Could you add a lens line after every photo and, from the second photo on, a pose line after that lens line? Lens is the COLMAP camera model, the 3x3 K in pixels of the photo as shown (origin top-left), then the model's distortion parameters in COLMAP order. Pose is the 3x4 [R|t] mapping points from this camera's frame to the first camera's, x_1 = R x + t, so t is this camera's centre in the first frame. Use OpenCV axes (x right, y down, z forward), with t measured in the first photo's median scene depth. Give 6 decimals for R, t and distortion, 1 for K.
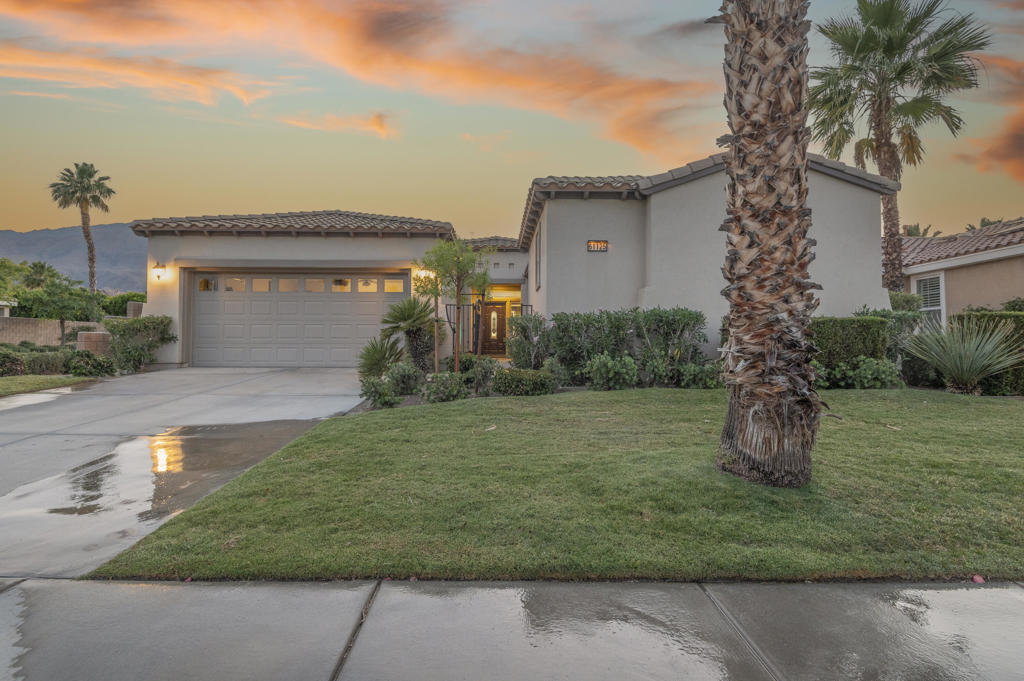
lens RADIAL K [[543.1, 0, 524.3], [0, 543.1, 334.4], [0, 0, 1]] dist [0.011435, -0.002737]
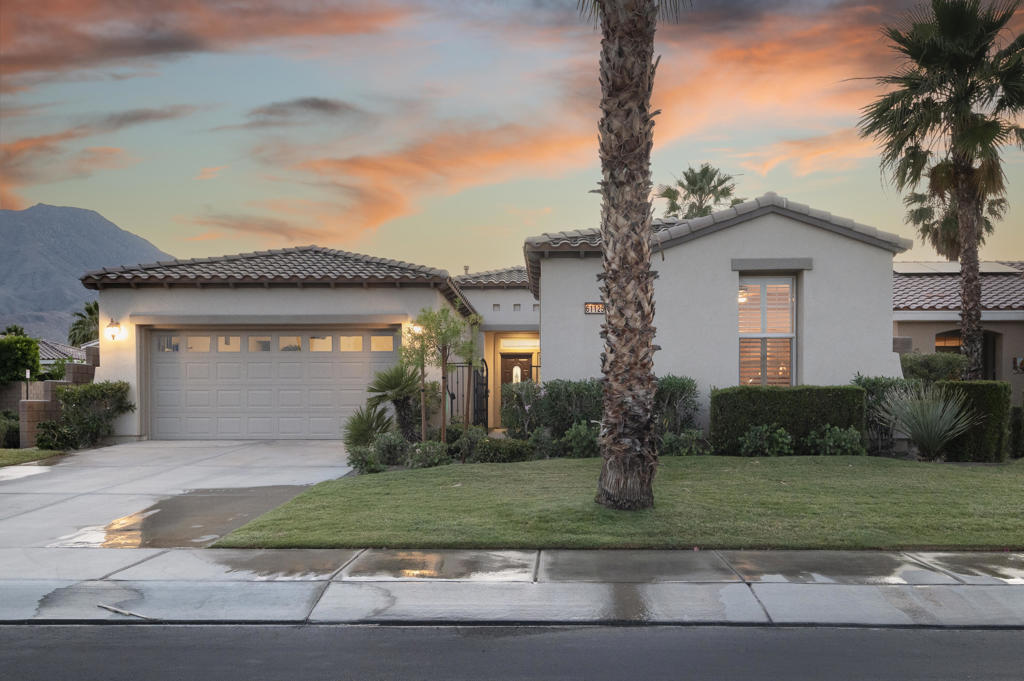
lens RADIAL K [[898.5, 0, 582.1], [0, 898.5, 412.2], [0, 0, 1]] dist [-0.001159, -0.000979]
pose [[0.999667, -0.004984, -0.025311, 0.168421], [0.005622, 0.999666, 0.025210, -0.025288], [0.025177, -0.025343, 0.999362, -0.622427]]
